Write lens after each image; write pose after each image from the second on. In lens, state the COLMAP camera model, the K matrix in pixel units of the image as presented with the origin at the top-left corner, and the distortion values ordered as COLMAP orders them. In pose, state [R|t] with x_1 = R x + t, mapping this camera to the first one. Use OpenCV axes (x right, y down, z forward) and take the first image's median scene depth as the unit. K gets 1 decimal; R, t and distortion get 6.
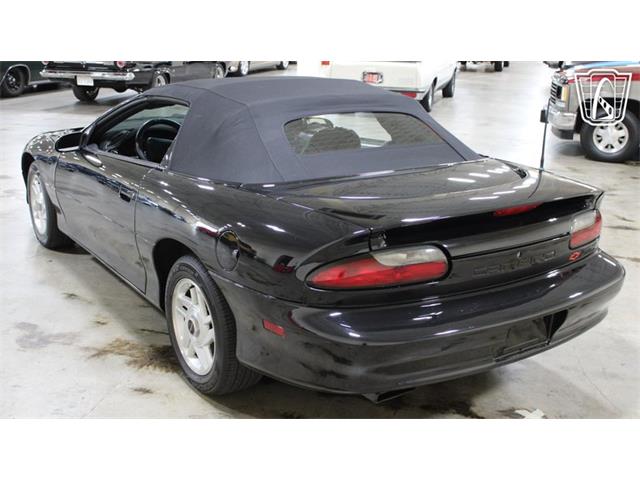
lens RADIAL K [[958.5, 0, 320.0], [0, 958.5, 240.0], [0, 0, 1]] dist [-0.025414, -0.002143]
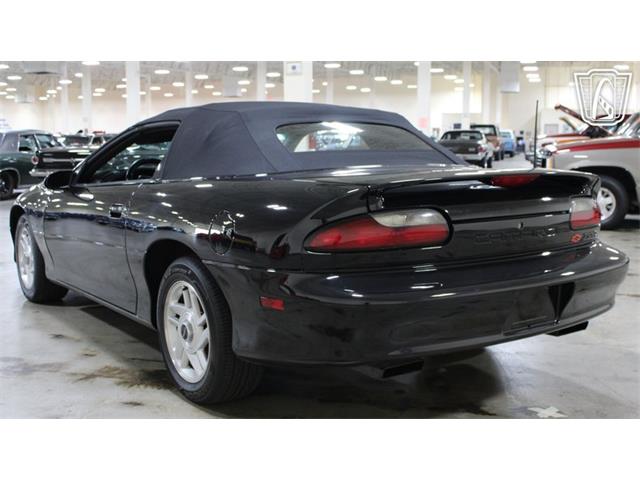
lens RADIAL K [[958.5, 0, 320.0], [0, 958.5, 240.0], [0, 0, 1]] dist [-0.025414, -0.002143]
pose [[0.999331, -0.031550, 0.018524, -0.013447], [0.034665, 0.978424, -0.203677, 0.197252], [-0.011698, 0.204182, 0.978863, 0.040573]]
